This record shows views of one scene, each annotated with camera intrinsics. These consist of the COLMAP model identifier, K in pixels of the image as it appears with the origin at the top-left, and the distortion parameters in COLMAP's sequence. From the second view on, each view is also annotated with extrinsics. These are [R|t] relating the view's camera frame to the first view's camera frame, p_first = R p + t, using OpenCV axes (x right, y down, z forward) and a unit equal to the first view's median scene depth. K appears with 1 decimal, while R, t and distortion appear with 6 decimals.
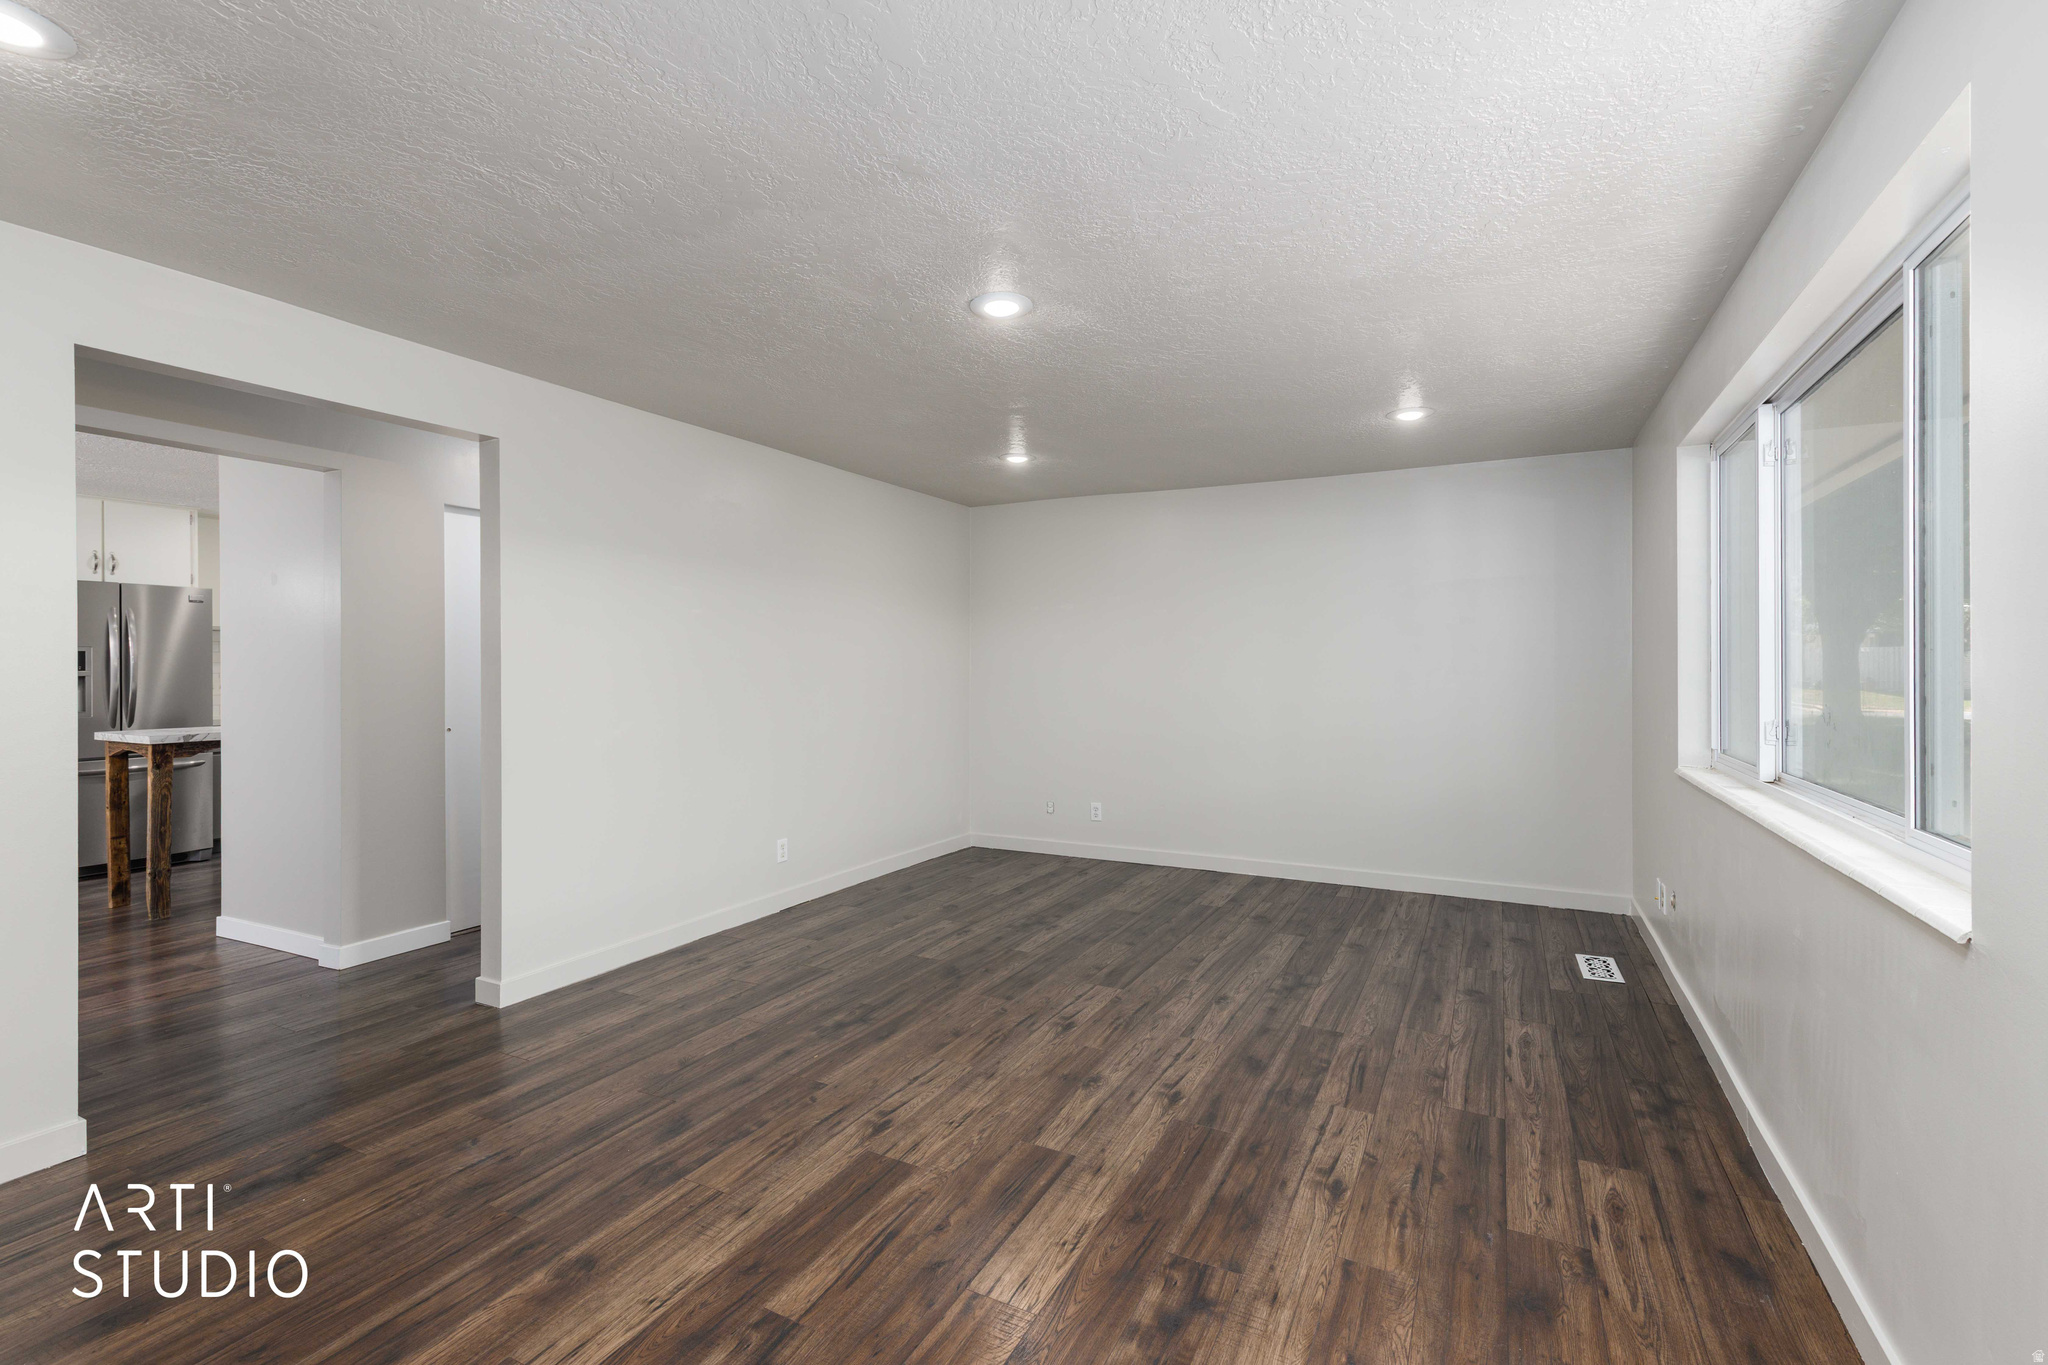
lens RADIAL K [[931.3, 0, 1019.2], [0, 931.3, 680.3], [0, 0, 1]] dist [0.003943, 0.001292]
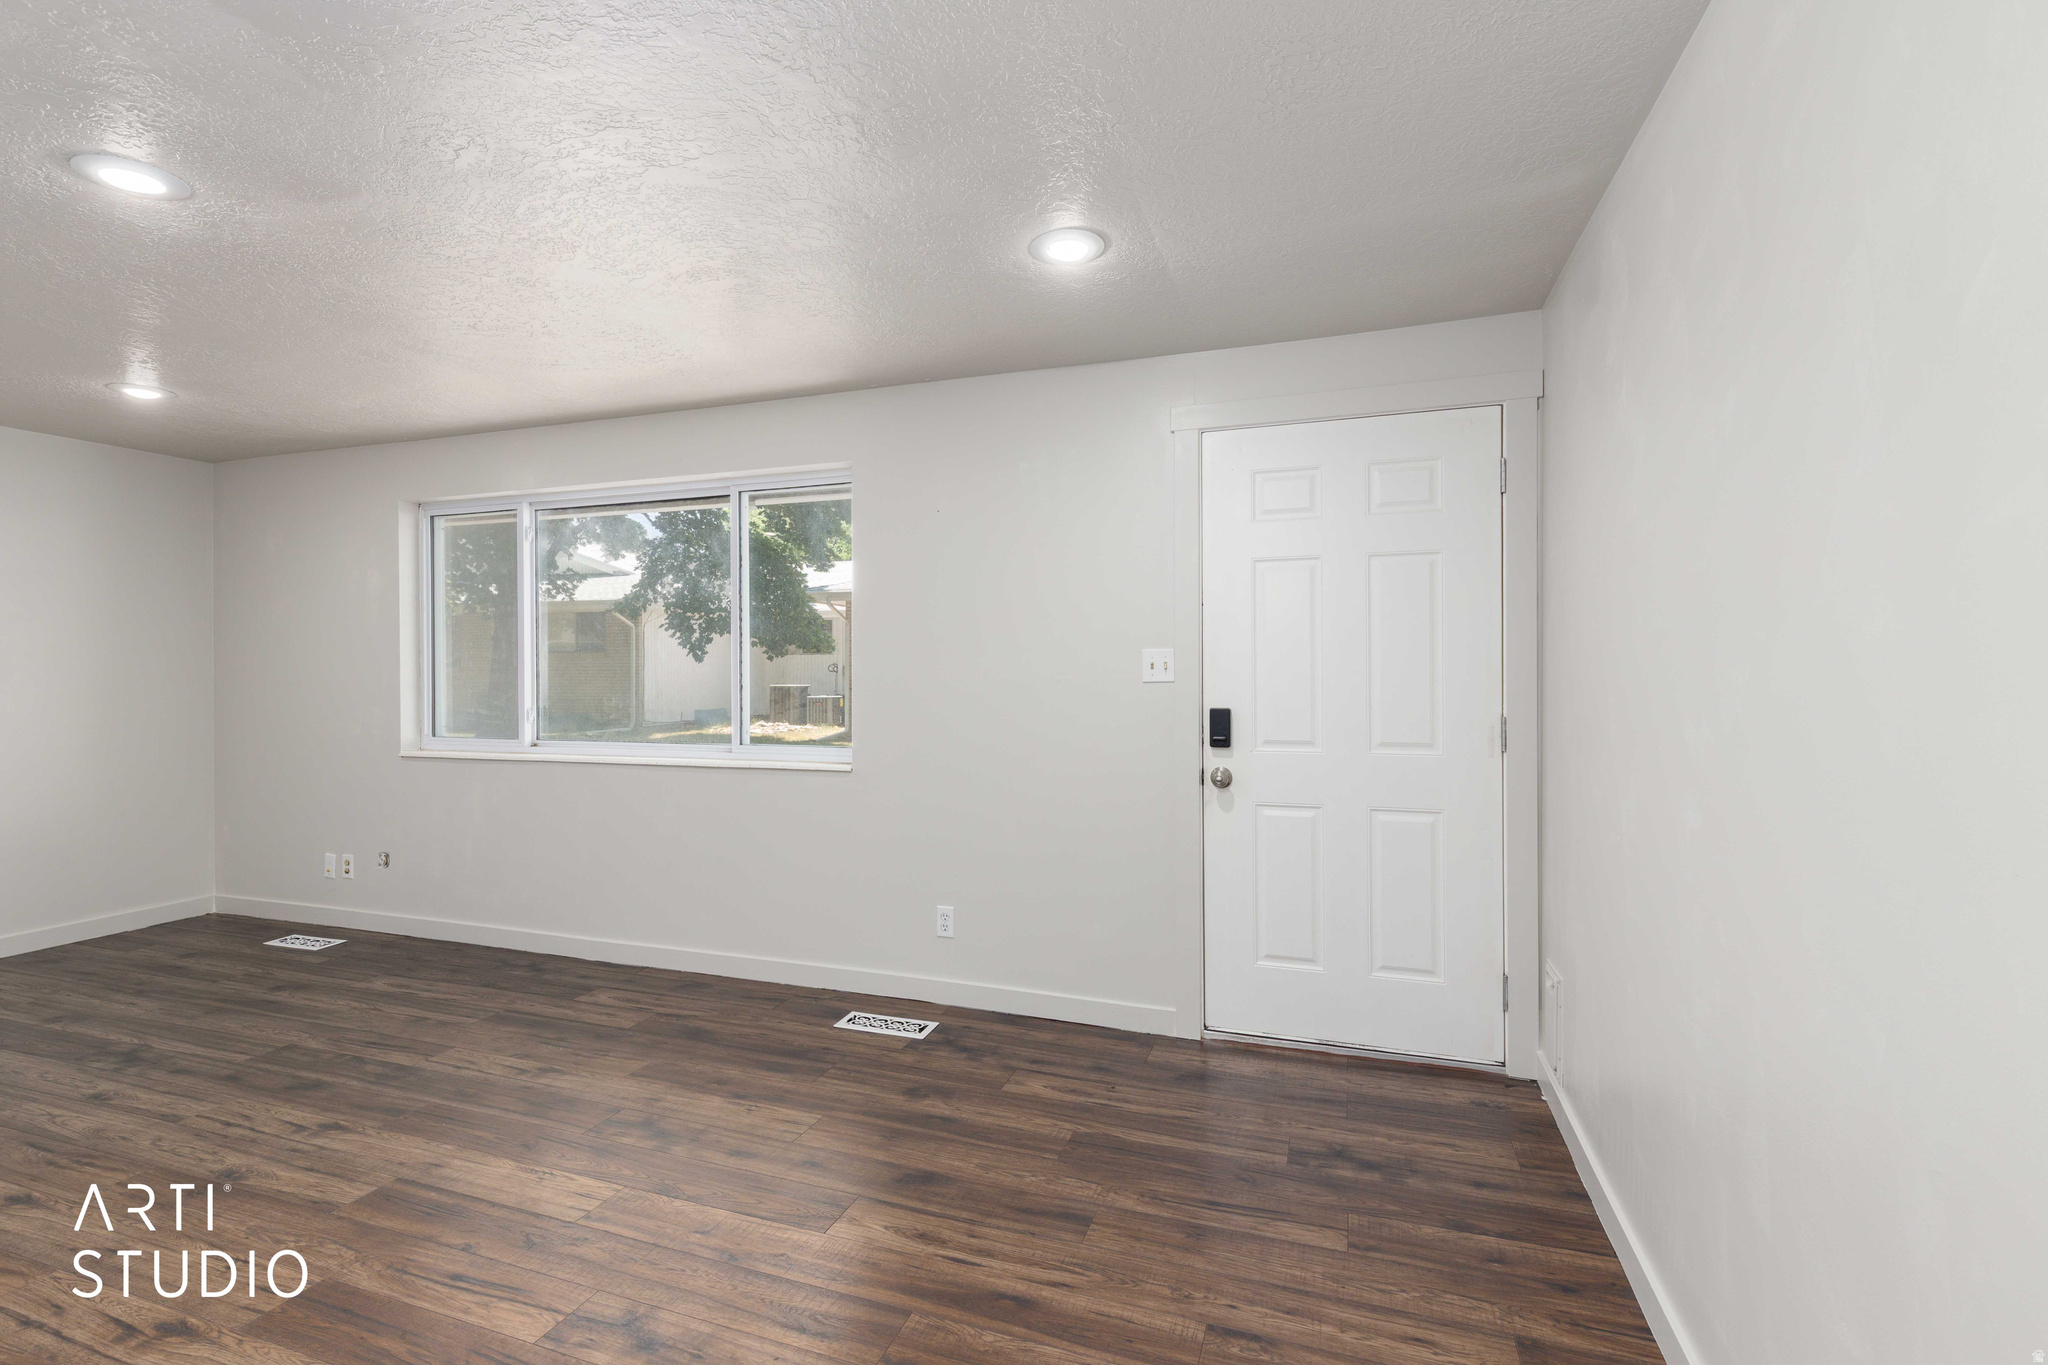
lens RADIAL K [[931.3, 0, 1025.9], [0, 931.3, 694.8], [0, 0, 1]] dist [0.003943, 0.001292]
pose [[-0.133221, -0.031797, 0.990576, -0.840968], [0.020397, 0.999186, 0.034816, -0.014367], [-0.990876, 0.024843, -0.132464, 0.397309]]
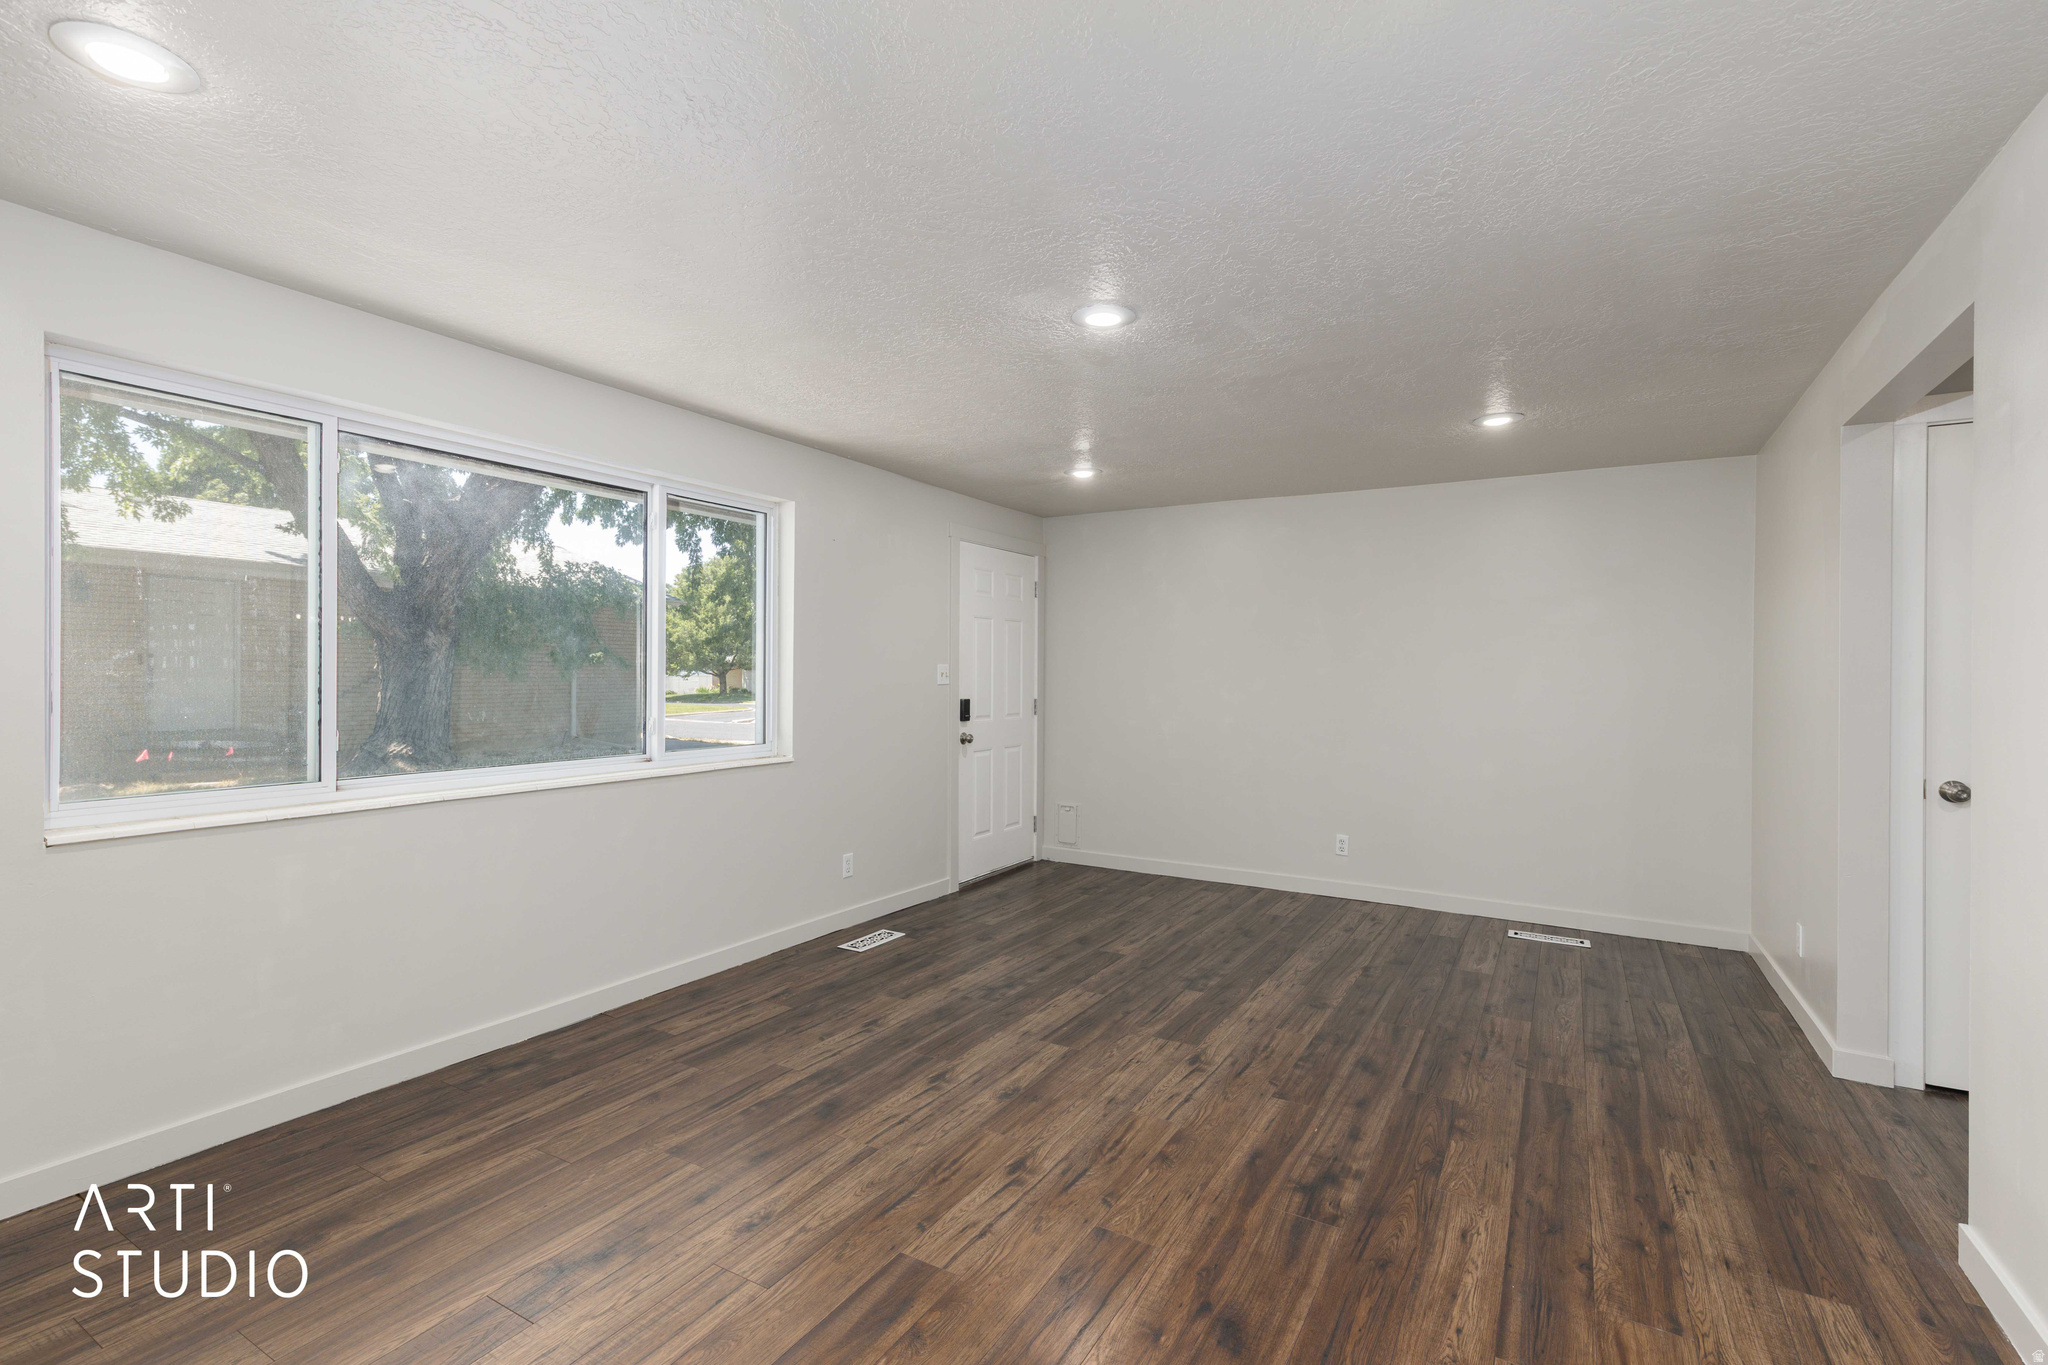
lens RADIAL K [[931.3, 0, 1017.5], [0, 931.3, 668.8], [0, 0, 1]] dist [0.003943, 0.001292]
pose [[-0.998140, -0.005320, 0.060725, 0.010680], [-0.004820, 0.999953, 0.008374, -0.036381], [-0.060767, 0.008066, -0.998119, 2.014494]]
